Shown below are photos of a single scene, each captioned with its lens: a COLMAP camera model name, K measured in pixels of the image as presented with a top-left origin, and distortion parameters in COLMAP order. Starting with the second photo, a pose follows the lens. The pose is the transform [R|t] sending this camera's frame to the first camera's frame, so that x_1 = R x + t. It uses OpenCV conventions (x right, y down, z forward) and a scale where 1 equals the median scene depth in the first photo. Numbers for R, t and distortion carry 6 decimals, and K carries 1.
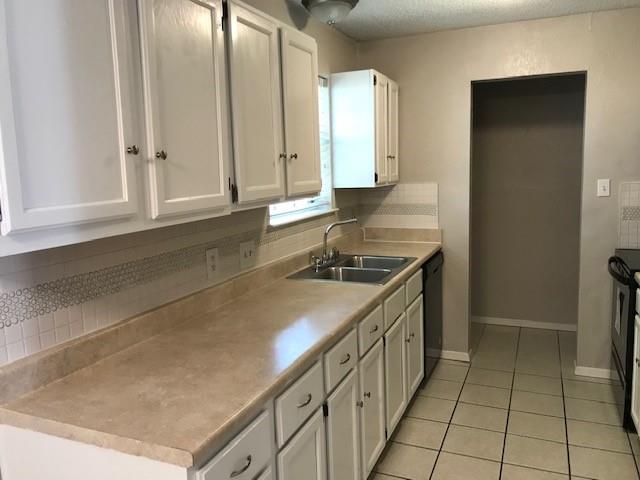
lens RADIAL K [[519.9, 0, 323.6], [0, 519.9, 236.8], [0, 0, 1]] dist [0.041554, -0.039891]
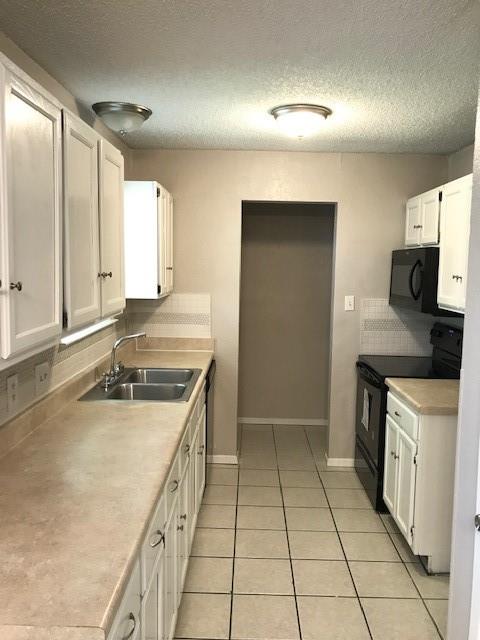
lens RADIAL K [[519.9, 0, 251.1], [0, 519.9, 321.1], [0, 0, 1]] dist [0.041554, -0.039891]
pose [[0.922285, 0.002276, 0.386505, -0.123054], [0.005611, 0.999798, -0.019276, -0.033639], [-0.386471, 0.019947, 0.922086, 0.016922]]
